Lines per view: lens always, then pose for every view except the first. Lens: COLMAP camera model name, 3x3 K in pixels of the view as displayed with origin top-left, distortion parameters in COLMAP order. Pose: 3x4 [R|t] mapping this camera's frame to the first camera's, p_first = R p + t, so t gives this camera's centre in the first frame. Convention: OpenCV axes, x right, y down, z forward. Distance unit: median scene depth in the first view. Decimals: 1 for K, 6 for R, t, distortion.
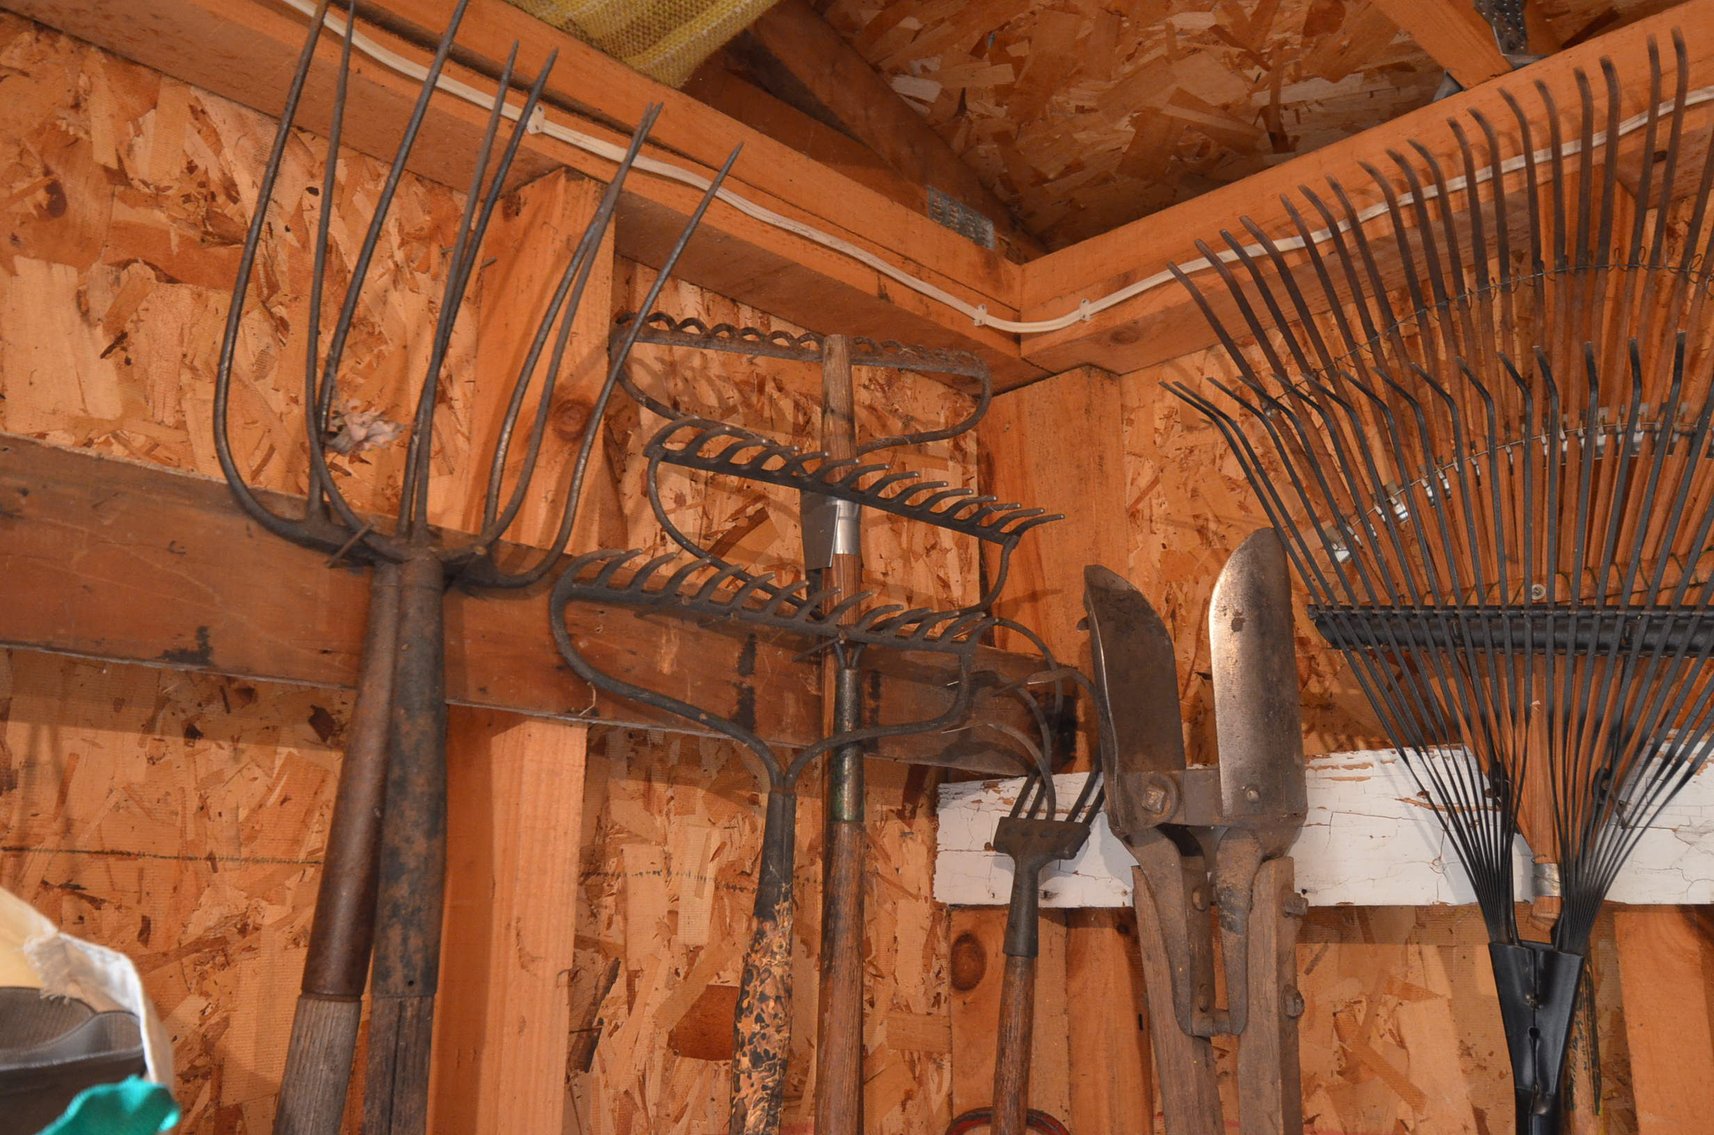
lens RADIAL K [[1497.3, 0, 872.6], [0, 1497.3, 596.7], [0, 0, 1]] dist [0.030521, 0.001904]
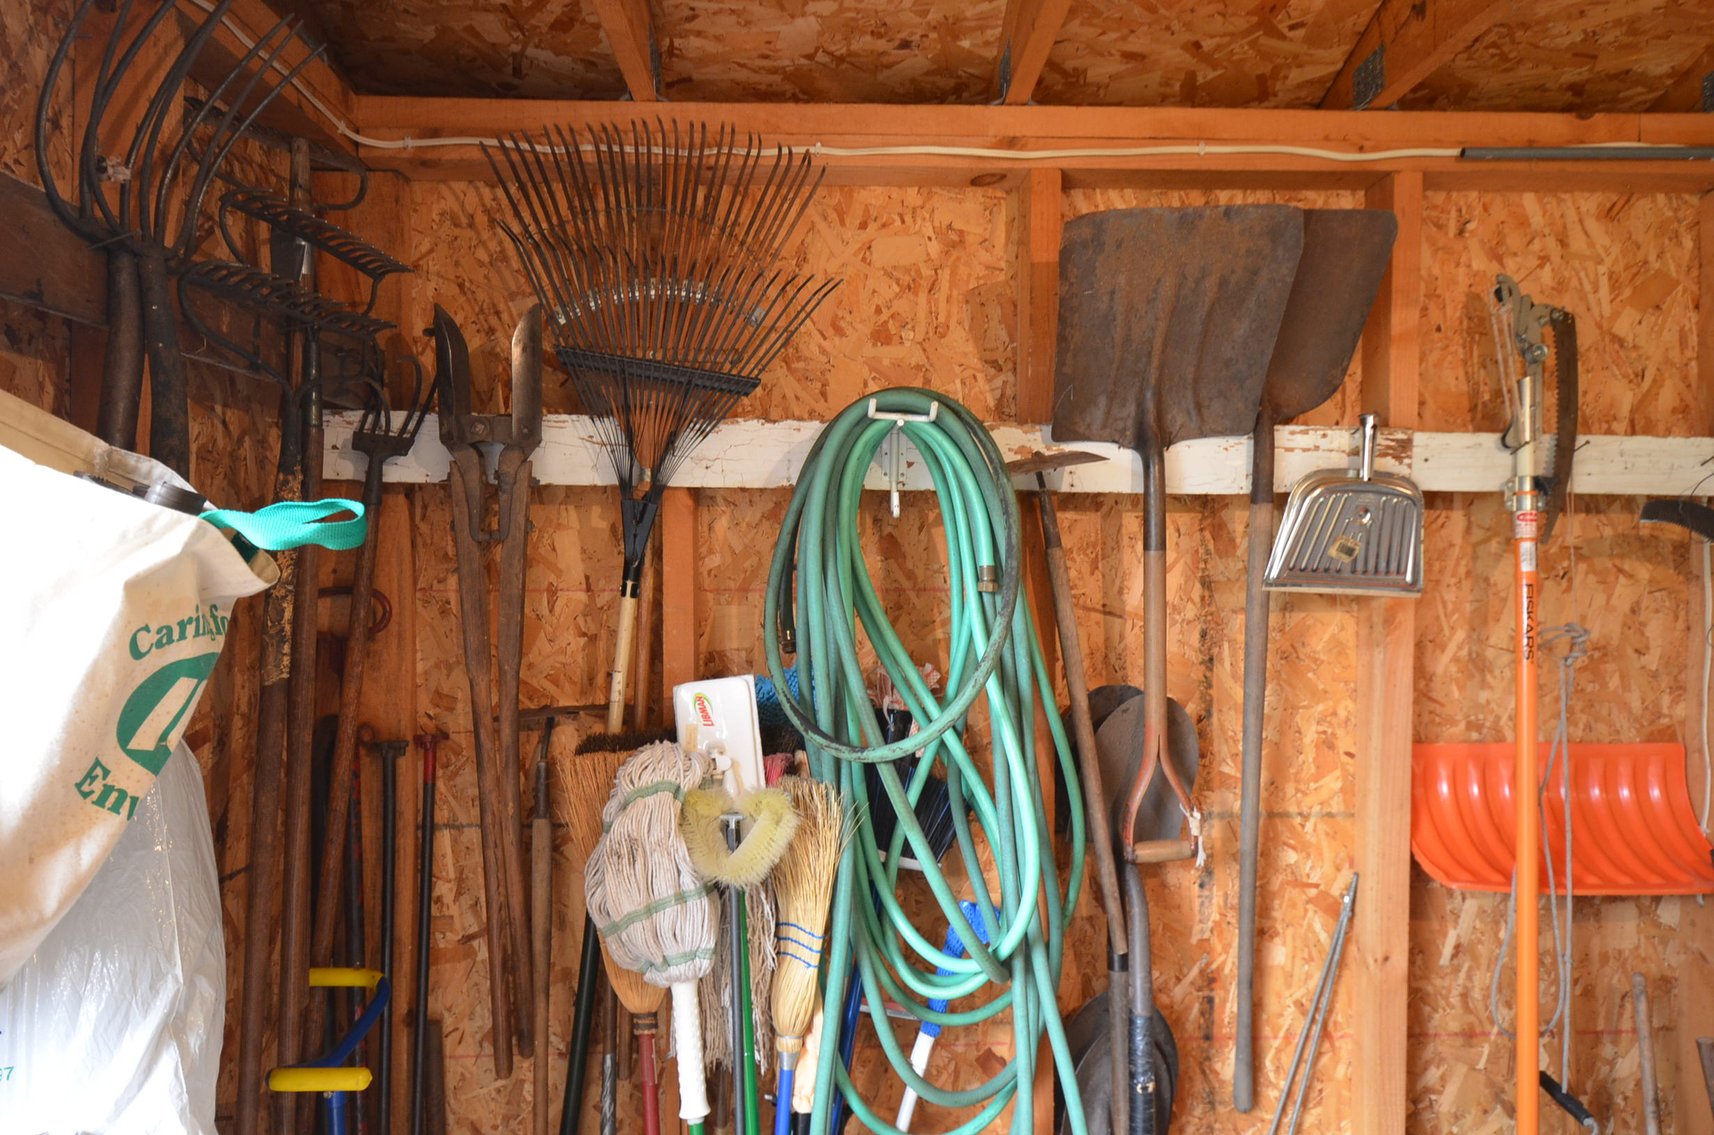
lens RADIAL K [[1114.9, 0, 857.0], [0, 1114.9, 567.5], [0, 0, 1]] dist [-0.004675, -0.004404]
pose [[0.698472, -0.001334, 0.715636, -0.482926], [-0.167470, 0.971927, 0.165265, -0.017580], [-0.695766, -0.235281, 0.678640, -0.395278]]
